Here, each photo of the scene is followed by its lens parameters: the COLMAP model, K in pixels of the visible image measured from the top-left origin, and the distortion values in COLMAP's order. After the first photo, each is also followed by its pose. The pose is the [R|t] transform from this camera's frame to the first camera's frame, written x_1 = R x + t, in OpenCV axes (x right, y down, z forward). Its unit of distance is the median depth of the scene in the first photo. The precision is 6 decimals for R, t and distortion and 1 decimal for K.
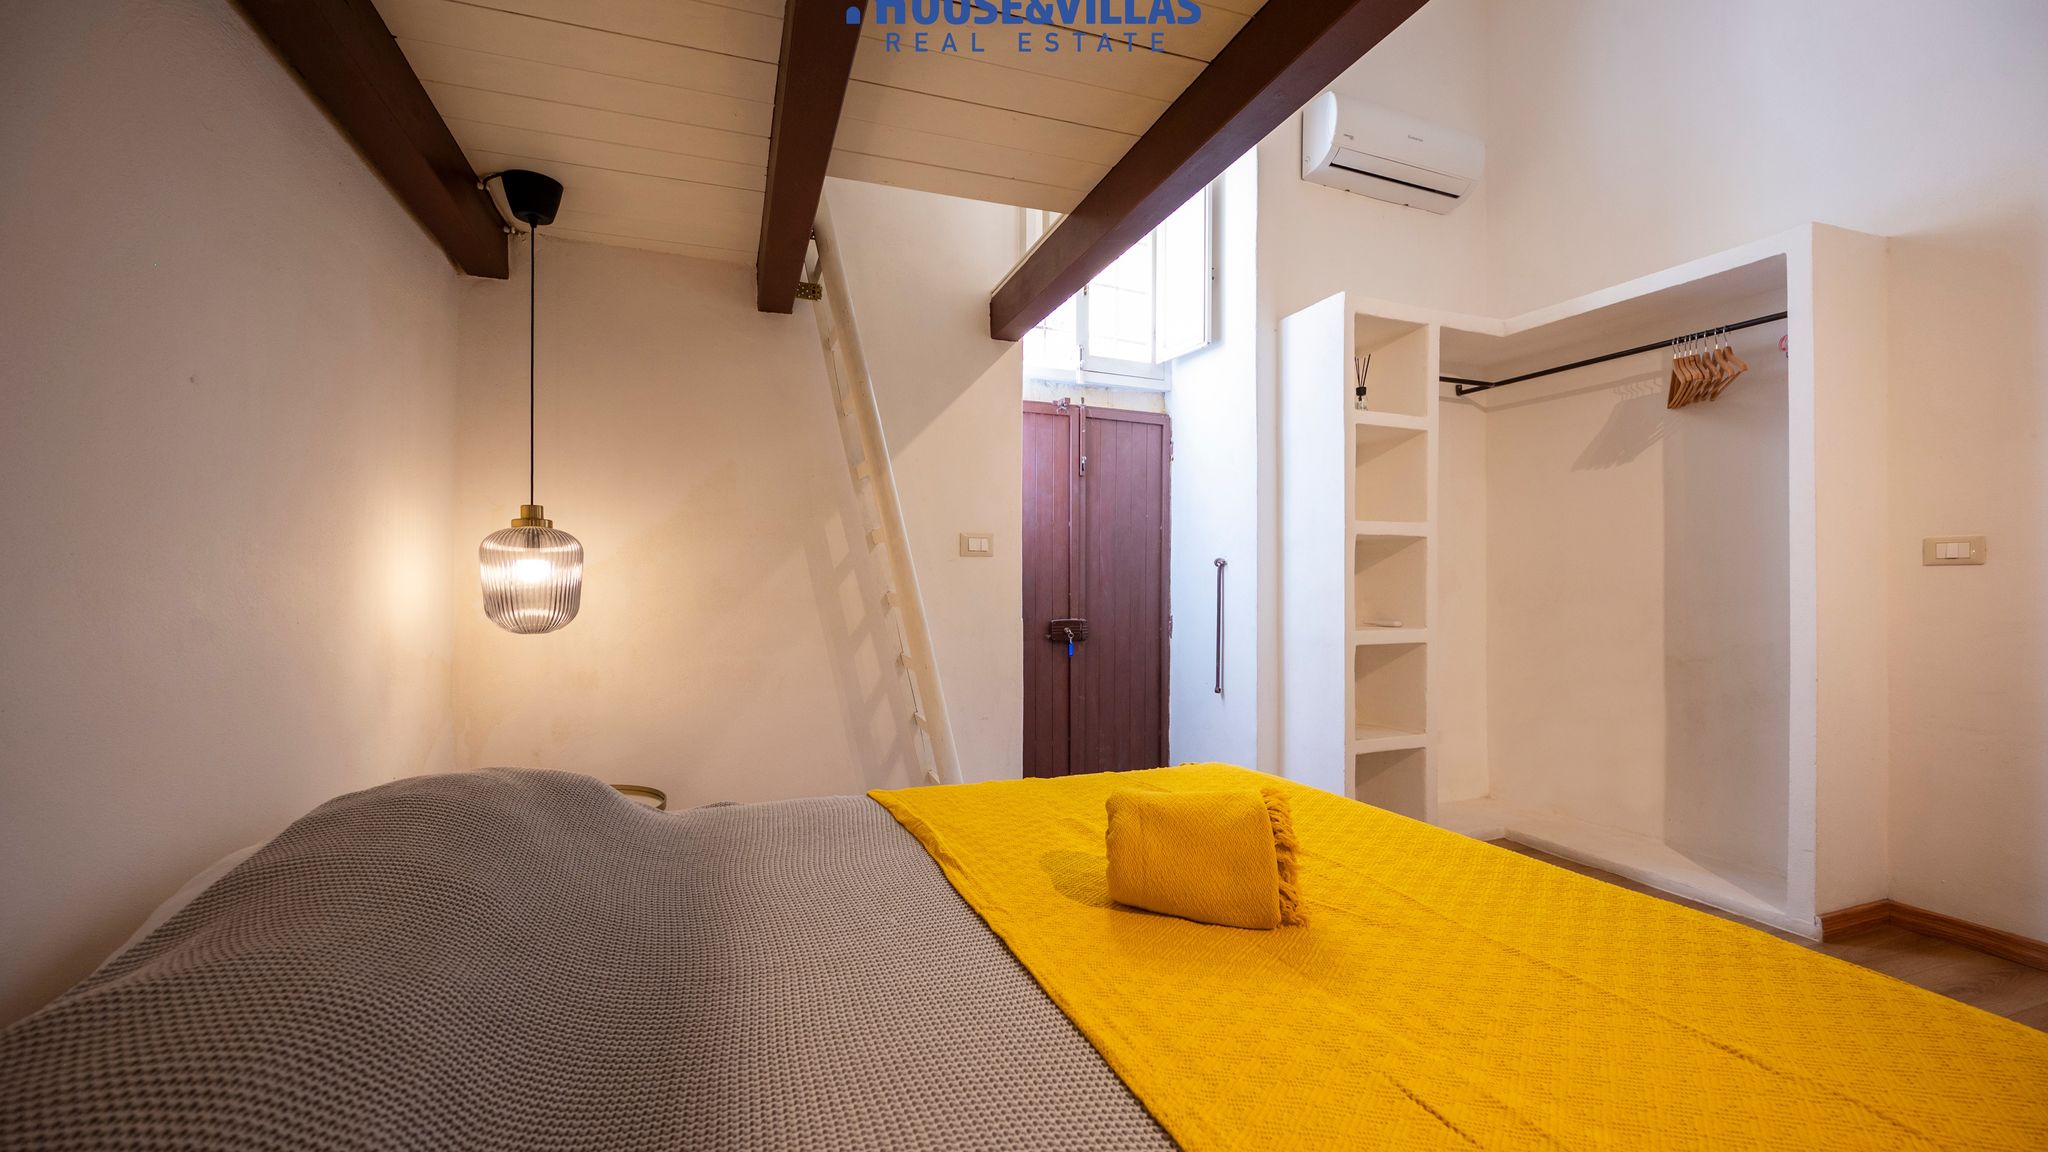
lens RADIAL K [[816.4, 0, 1031.7], [0, 816.4, 583.3], [0, 0, 1]] dist [-0.001323, -0.000259]
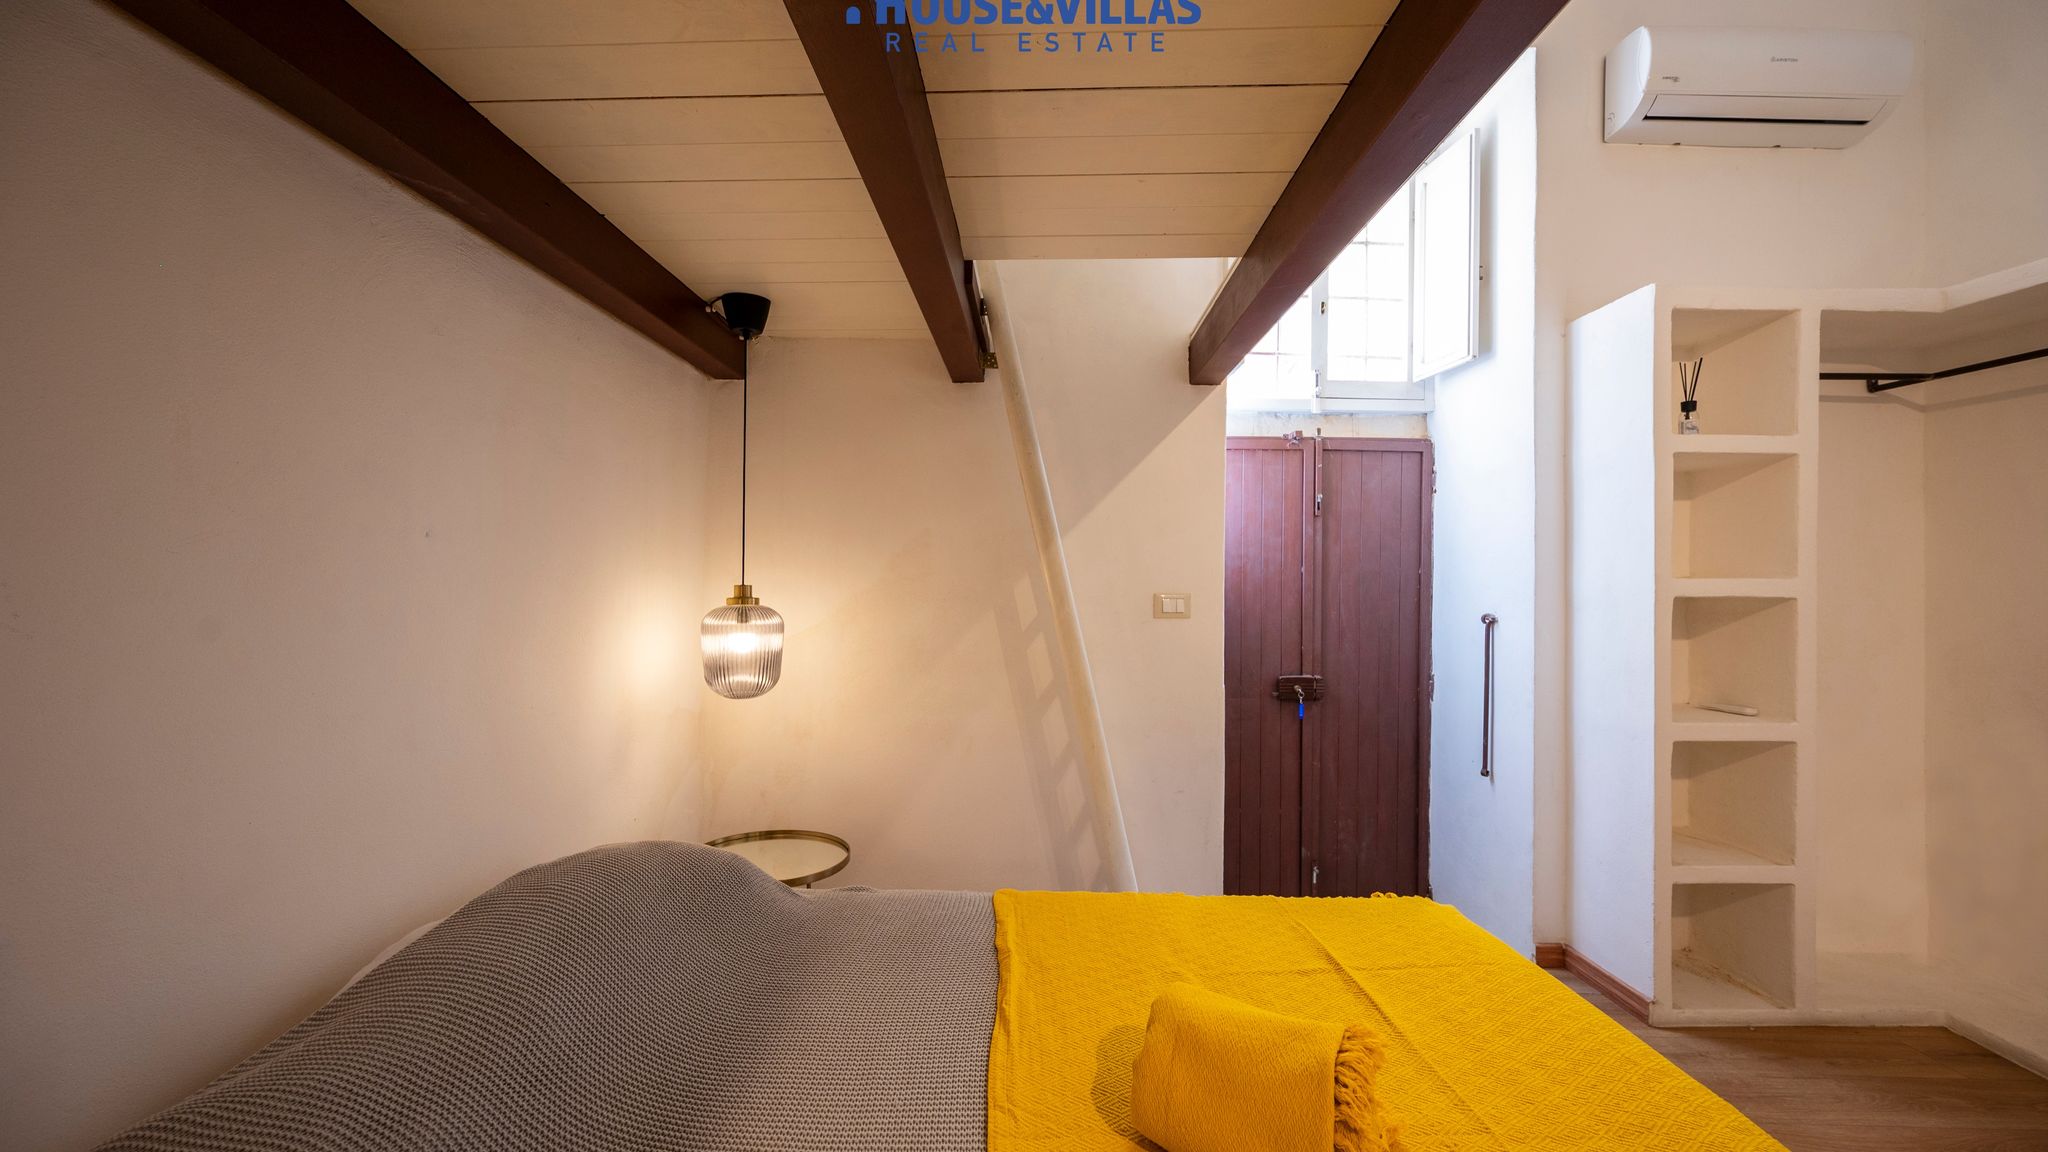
lens RADIAL K [[814.7, 0, 1024.0], [0, 814.7, 576.0], [0, 0, 1]] dist [-0.001428, -0.000208]
pose [[0.928558, 0.005335, -0.371150, 0.107857], [-0.007997, 0.999952, -0.005635, -0.066238], [0.371102, 0.008200, 0.928556, 0.059808]]
